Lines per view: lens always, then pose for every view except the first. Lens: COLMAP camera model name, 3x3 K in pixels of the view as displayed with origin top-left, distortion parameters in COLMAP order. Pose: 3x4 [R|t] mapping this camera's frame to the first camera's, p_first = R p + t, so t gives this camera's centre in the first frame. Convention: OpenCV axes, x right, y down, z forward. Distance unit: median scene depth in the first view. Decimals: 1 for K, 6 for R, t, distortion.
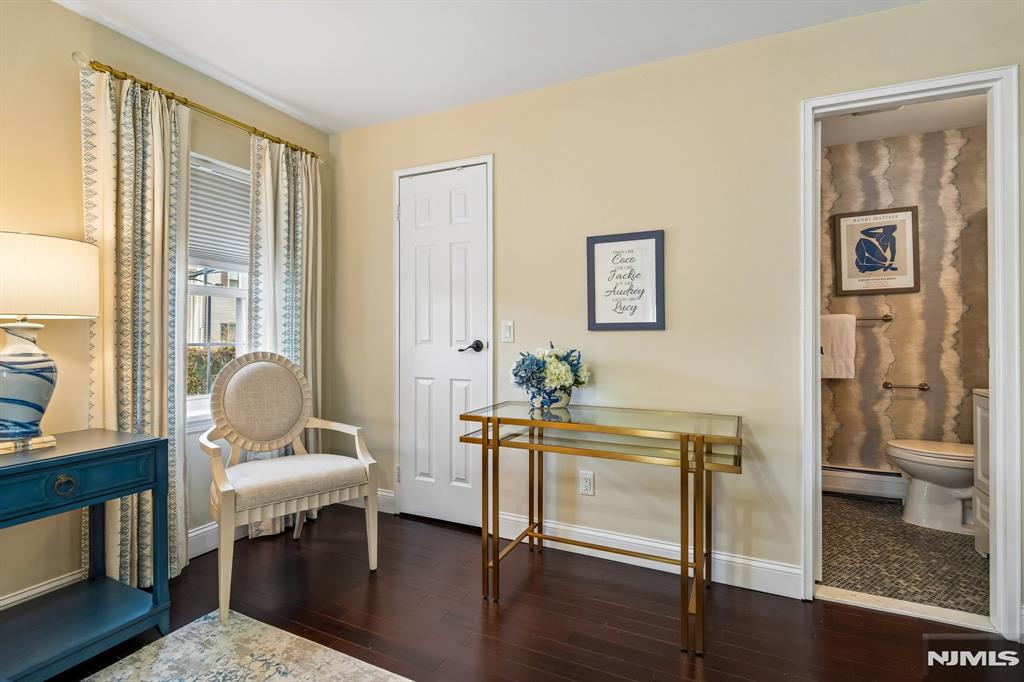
lens RADIAL K [[479.0, 0, 514.4], [0, 479.0, 335.6], [0, 0, 1]] dist [-0.001832, -0.000024]
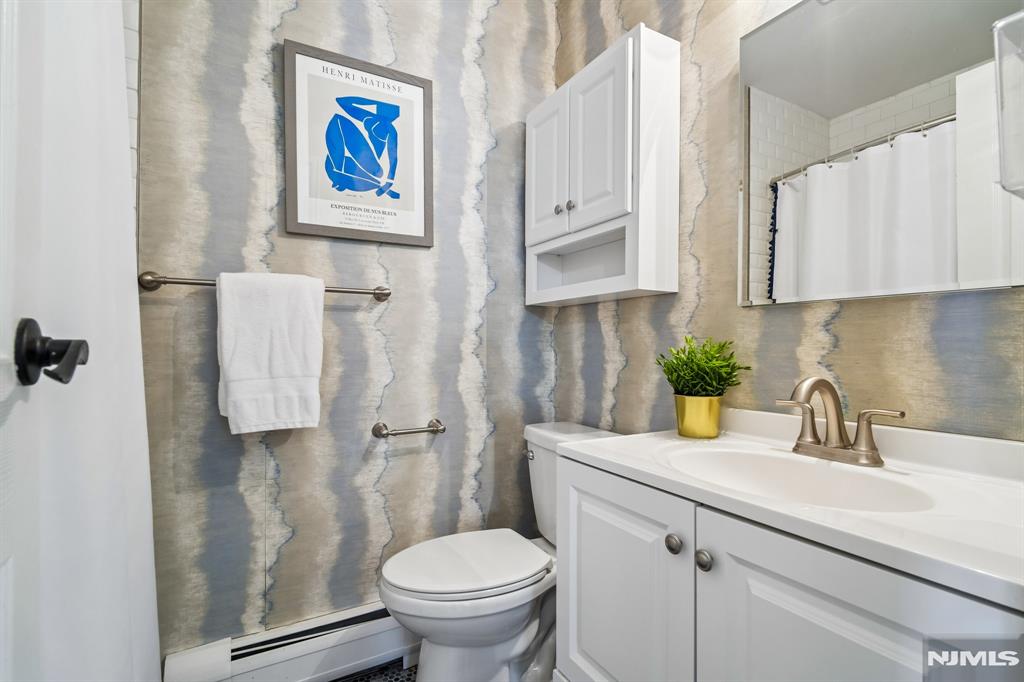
lens RADIAL K [[479.0, 0, 514.3], [0, 479.0, 342.1], [0, 0, 1]] dist [-0.001832, -0.000024]
pose [[0.584405, 0.011070, 0.811387, 0.463607], [-0.010878, 0.999924, -0.005808, 0.014686], [-0.811389, -0.005433, 0.584481, 0.605578]]
